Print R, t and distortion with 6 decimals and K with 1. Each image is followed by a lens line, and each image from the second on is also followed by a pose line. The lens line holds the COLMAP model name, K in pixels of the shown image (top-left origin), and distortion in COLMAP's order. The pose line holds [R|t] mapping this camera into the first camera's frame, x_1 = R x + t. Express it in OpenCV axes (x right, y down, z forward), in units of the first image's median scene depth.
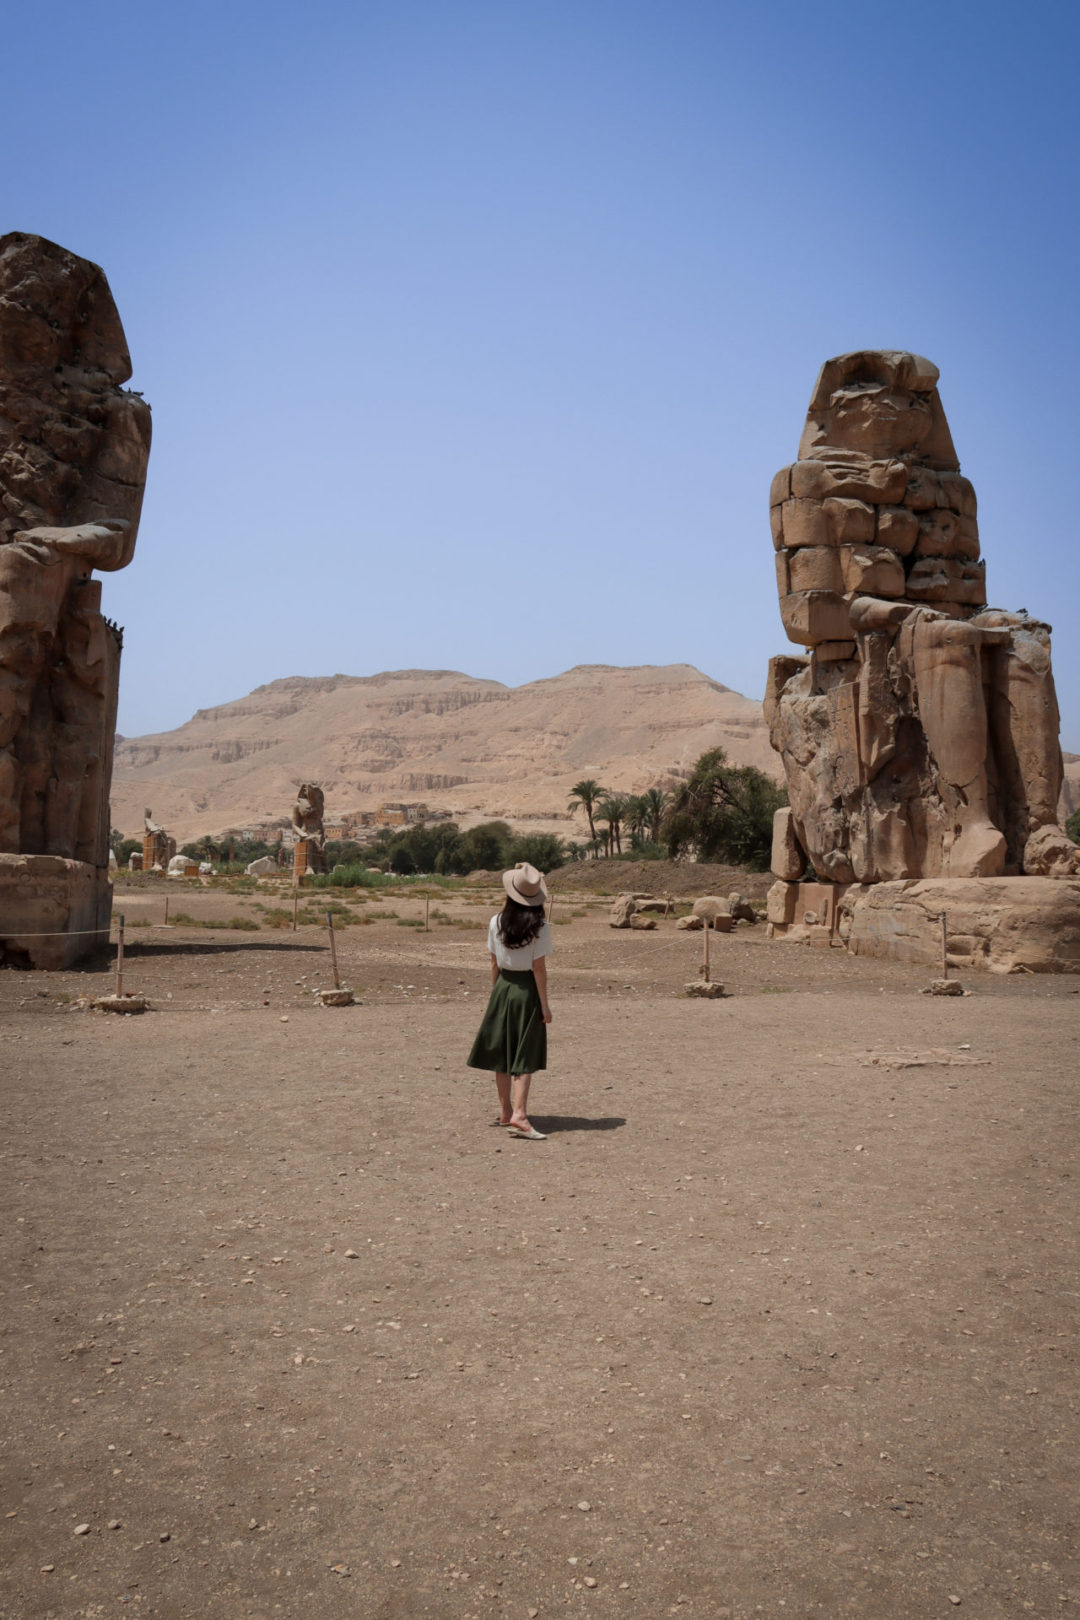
lens RADIAL K [[1354.1, 0, 540.0], [0, 1354.1, 810.0], [0, 0, 1]] dist [-0.196799, 0.155762]
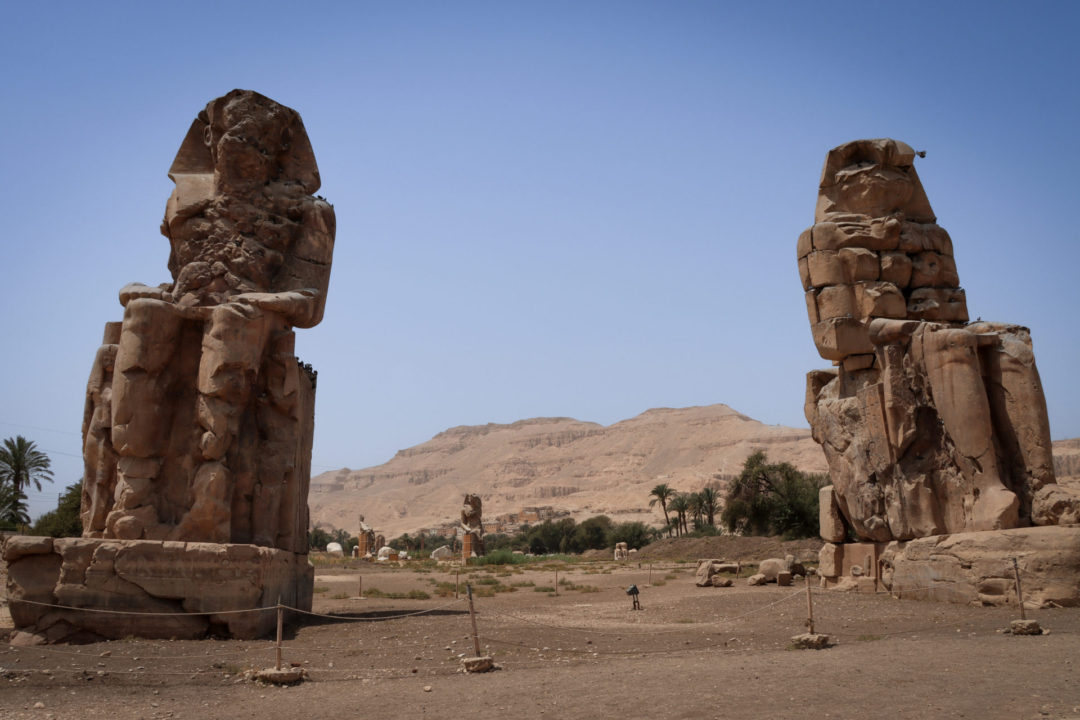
lens RADIAL K [[902.7, 0, 540.0], [0, 902.7, 360.0], [0, 0, 1]] dist [-0.196799, 0.155762]
pose [[0.994347, -0.058008, -0.088939, -0.012271], [0.042614, 0.985182, -0.166131, 0.009128], [0.097258, 0.161402, 0.982085, 0.137359]]
